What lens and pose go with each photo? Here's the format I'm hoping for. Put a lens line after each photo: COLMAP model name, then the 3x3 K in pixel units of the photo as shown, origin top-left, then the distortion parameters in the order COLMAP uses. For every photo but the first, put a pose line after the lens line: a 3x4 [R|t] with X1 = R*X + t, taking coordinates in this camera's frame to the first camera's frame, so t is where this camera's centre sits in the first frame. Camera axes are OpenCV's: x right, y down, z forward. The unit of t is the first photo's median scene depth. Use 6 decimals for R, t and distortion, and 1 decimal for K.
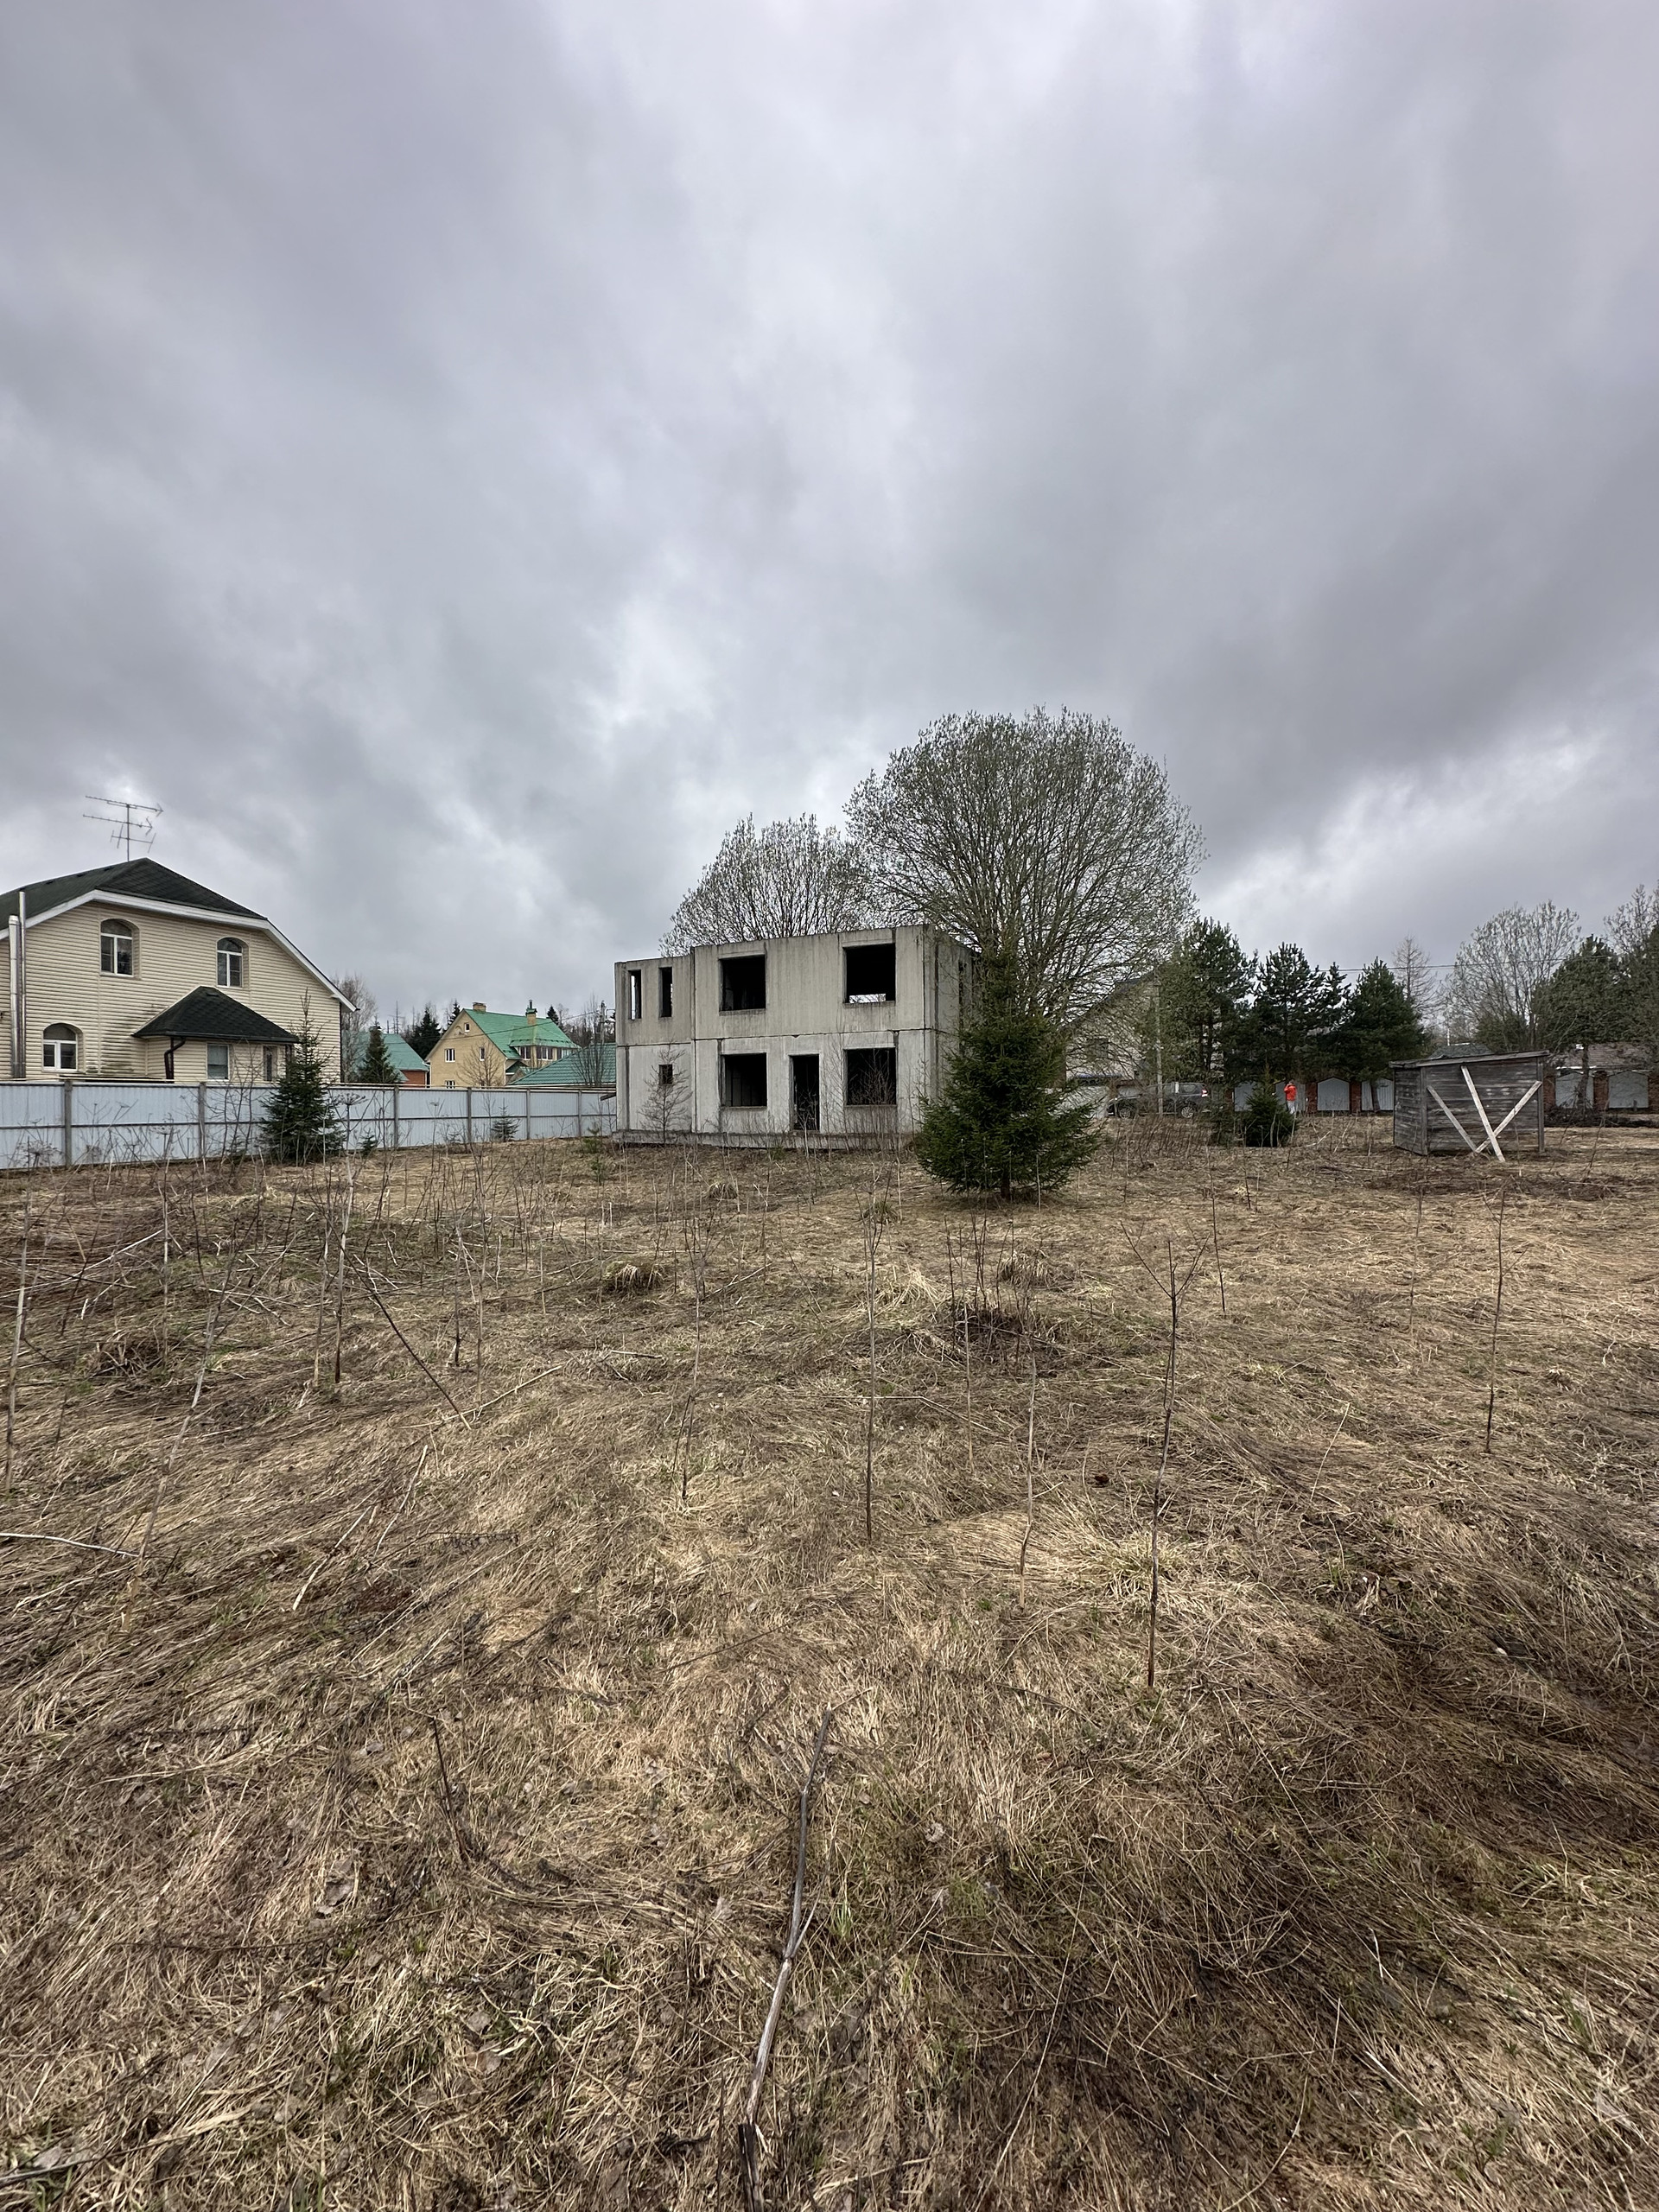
lens RADIAL K [[877.7, 0, 825.7], [0, 877.7, 1096.6], [0, 0, 1]] dist [-0.002946, -0.000162]
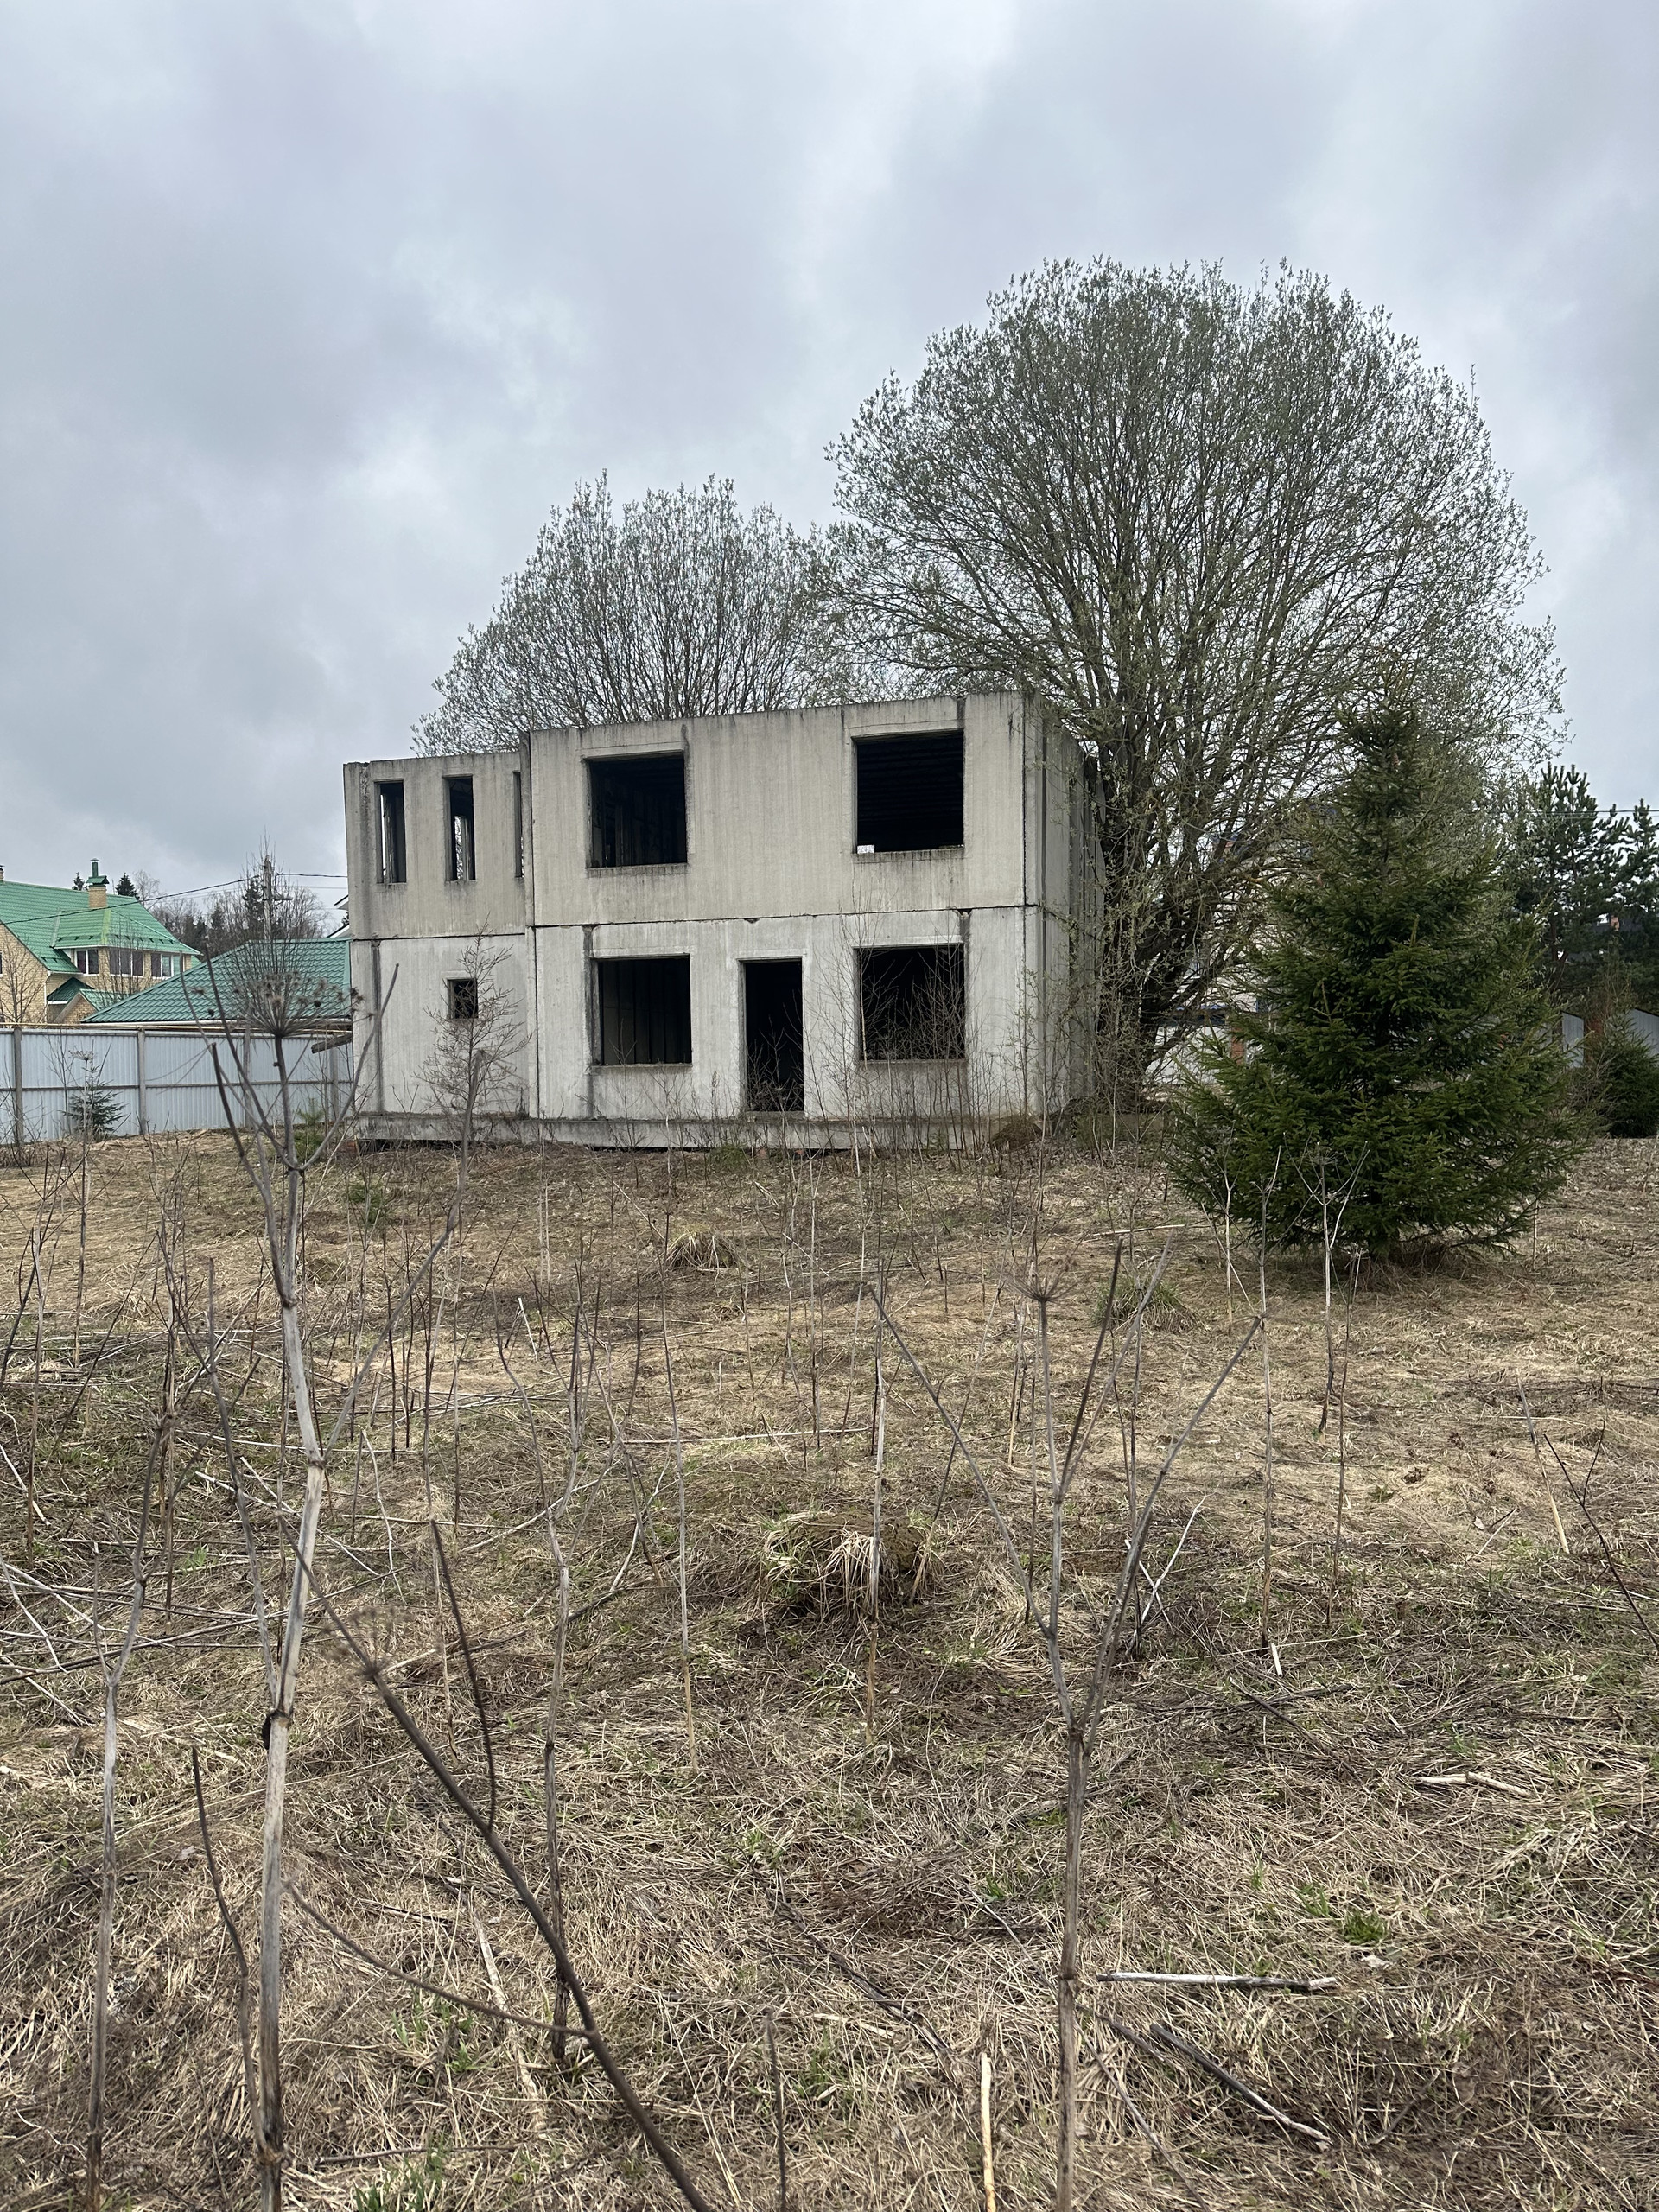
lens RADIAL K [[1536.4, 0, 831.5], [0, 1536.4, 1120.1], [0, 0, 1]] dist [0.053567, -0.001700]
pose [[0.991878, -0.008860, 0.126882, -0.095500], [0.002858, 0.998872, 0.047407, 0.001885], [-0.127159, -0.046659, 0.990784, 0.132833]]
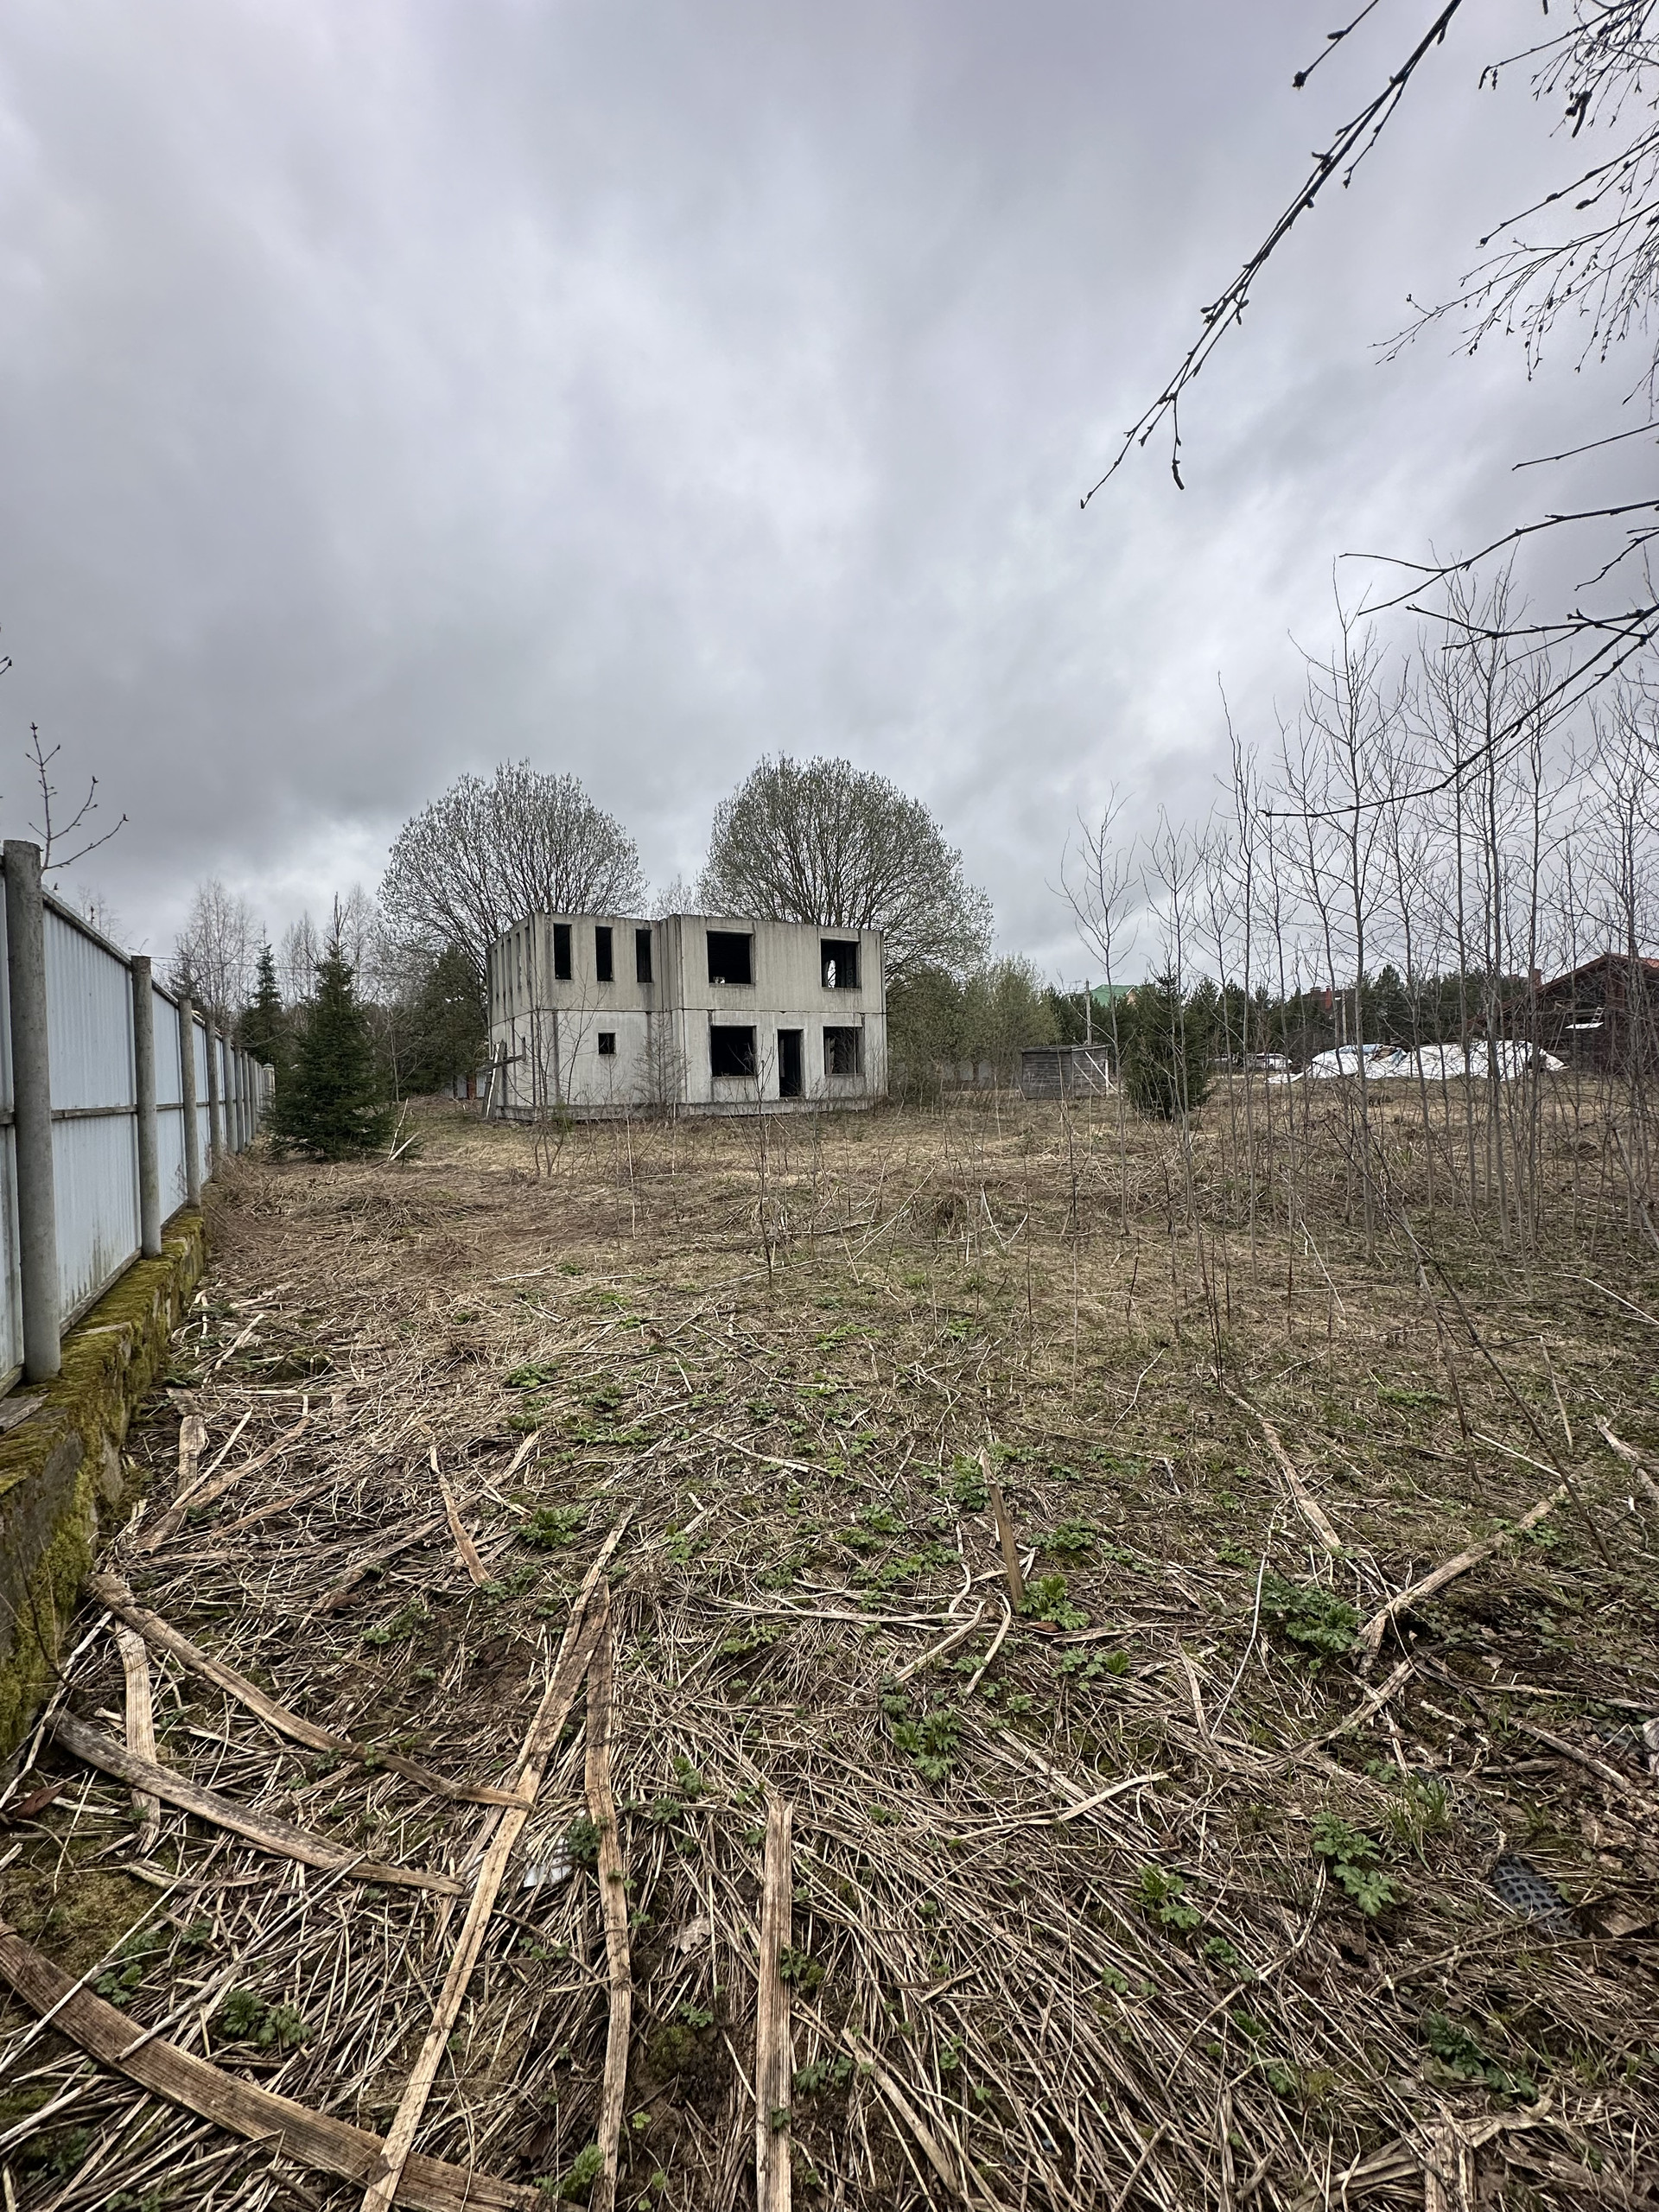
lens RADIAL K [[877.7, 0, 831.5], [0, 877.7, 1097.2], [0, 0, 1]] dist [-0.002946, -0.000162]
pose [[0.574867, -0.018117, 0.818046, -0.860723], [0.014719, 0.999822, 0.011799, 0.024512], [-0.818114, 0.005258, 0.575031, 0.301859]]
